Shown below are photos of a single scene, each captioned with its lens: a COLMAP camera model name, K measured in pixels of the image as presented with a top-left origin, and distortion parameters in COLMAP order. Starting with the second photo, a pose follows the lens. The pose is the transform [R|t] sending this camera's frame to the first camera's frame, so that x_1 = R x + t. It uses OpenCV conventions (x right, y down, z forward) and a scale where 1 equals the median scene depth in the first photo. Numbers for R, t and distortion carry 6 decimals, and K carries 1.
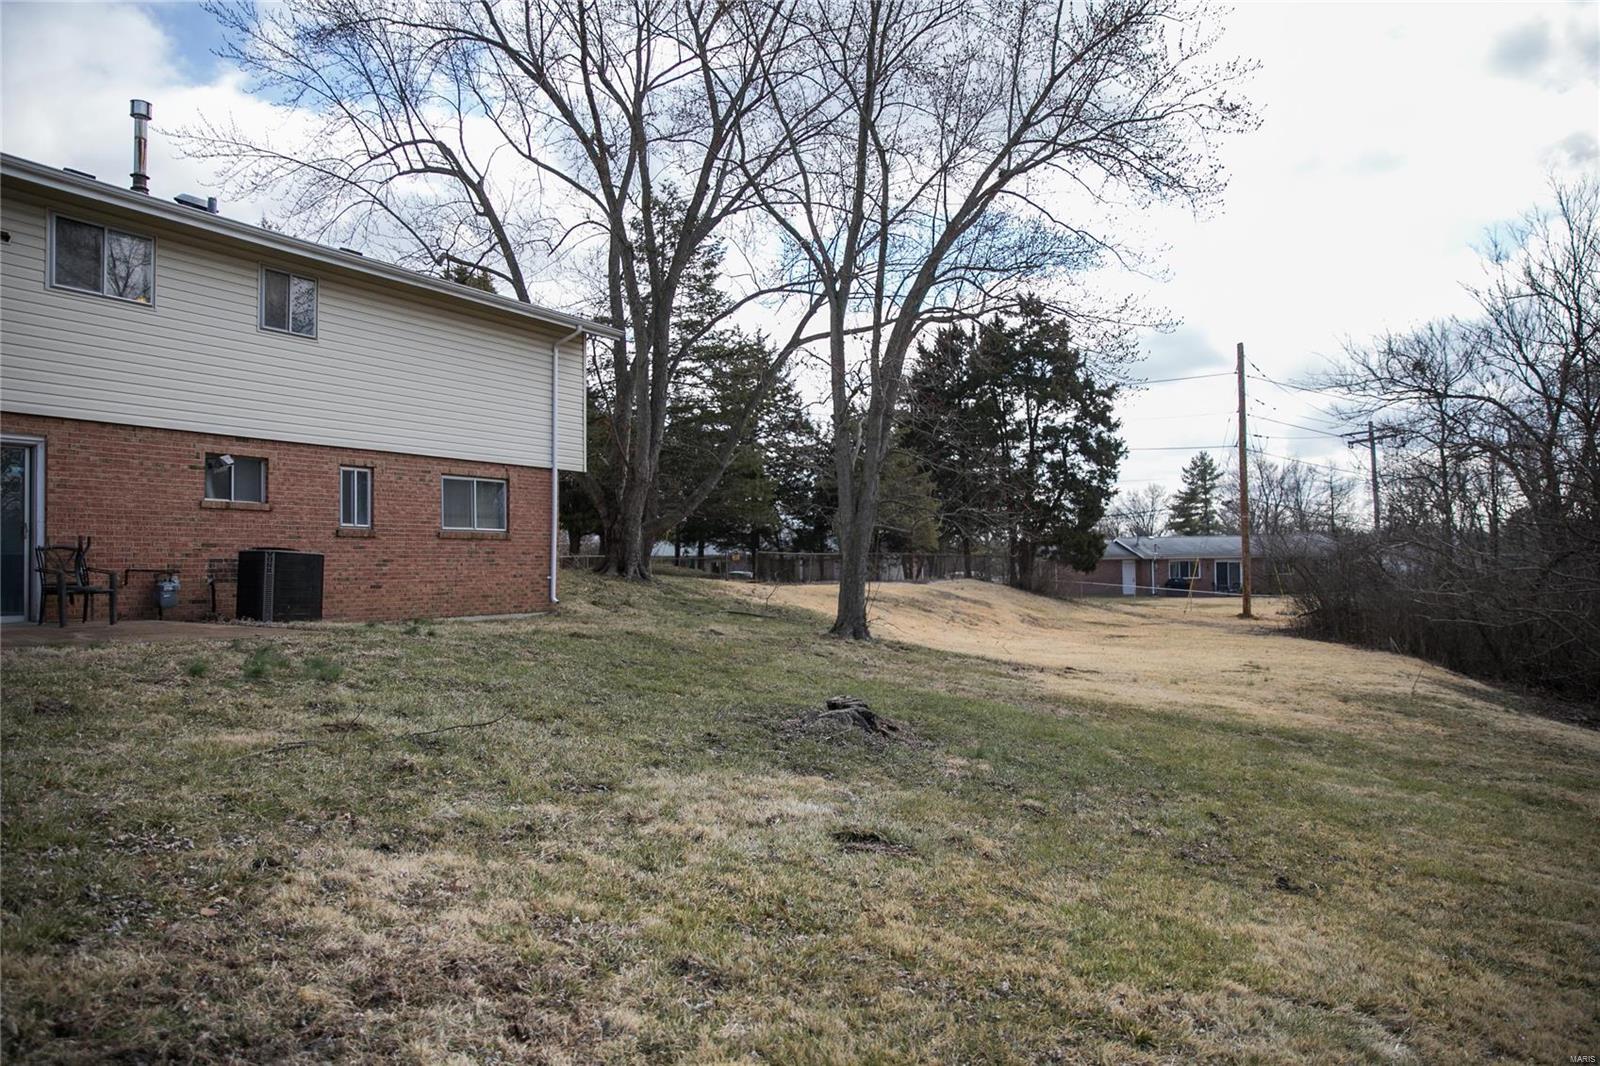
lens RADIAL K [[1092.6, 0, 790.7], [0, 1092.6, 534.9], [0, 0, 1]] dist [-0.108087, 0.088985]
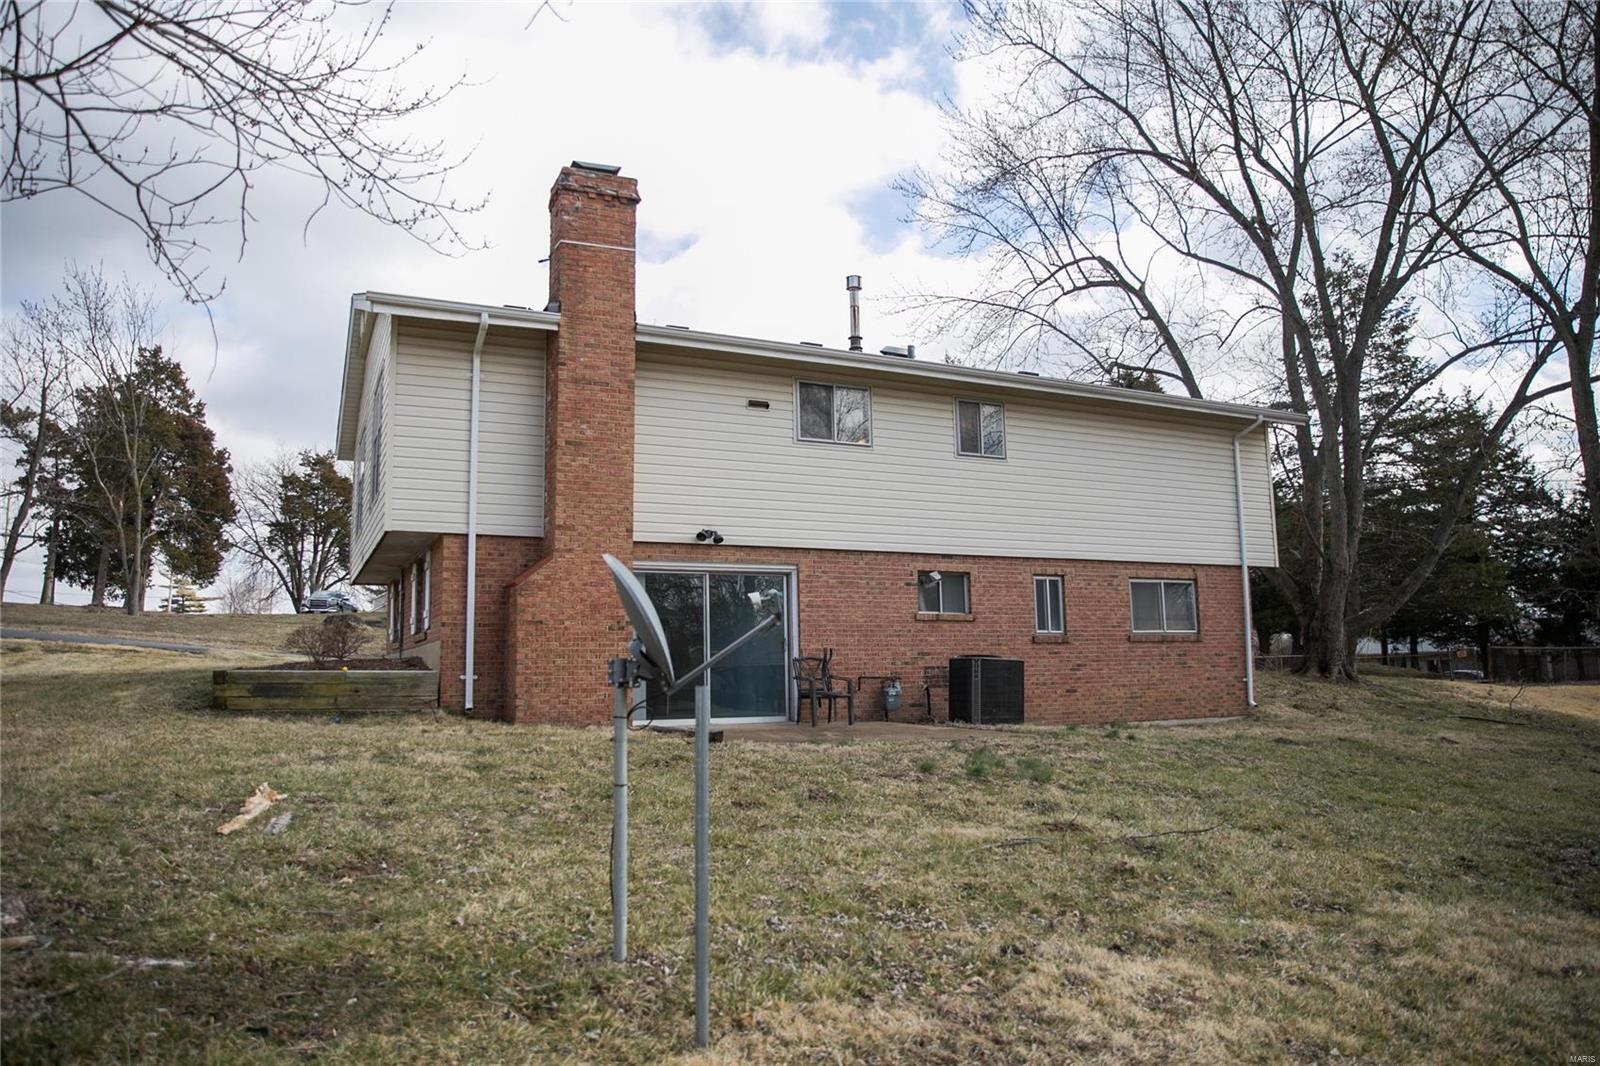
lens RADIAL K [[1092.6, 0, 790.7], [0, 1092.6, 534.9], [0, 0, 1]] dist [-0.108087, 0.088985]
pose [[0.819756, -0.078945, -0.567246, -0.006633], [0.024695, 0.994405, -0.102706, -0.000340], [0.572180, 0.070186, 0.817119, -0.008494]]
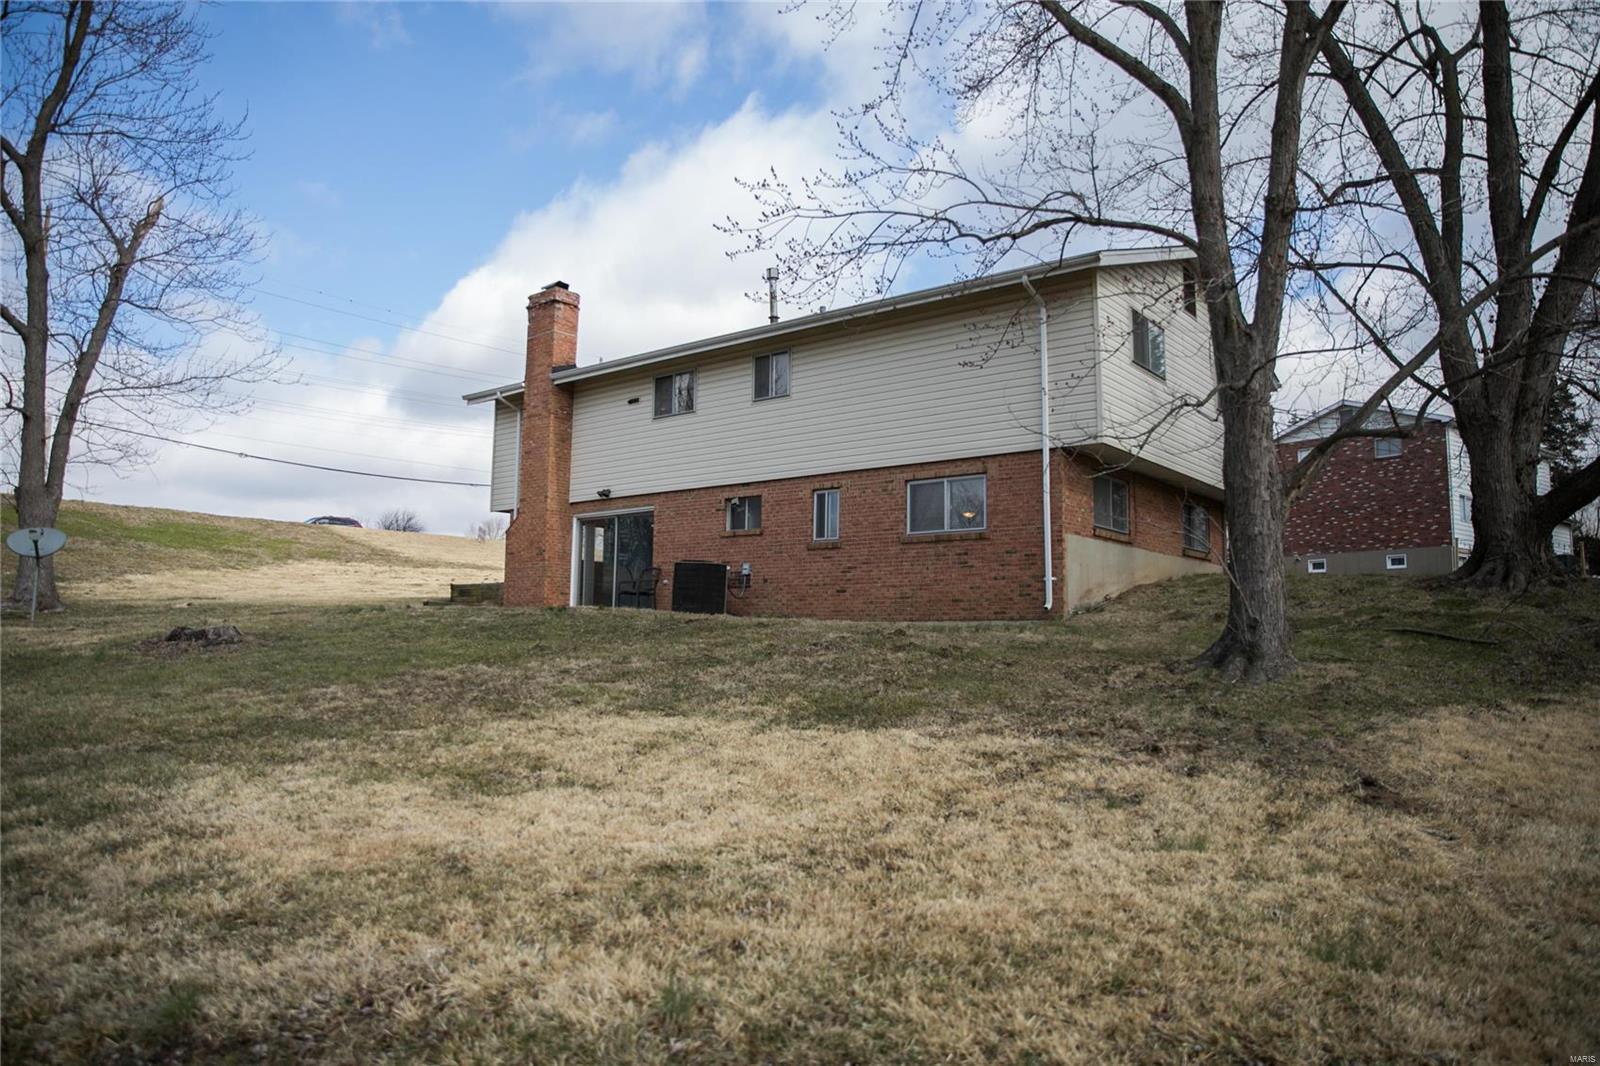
lens RADIAL K [[1092.6, 0, 790.7], [0, 1092.6, 534.9], [0, 0, 1]] dist [-0.108087, 0.088985]
pose [[-0.166293, -0.092147, -0.981761, 0.731165], [0.018094, 0.995171, -0.096470, 0.095608], [0.985910, -0.033806, -0.163823, 1.096941]]
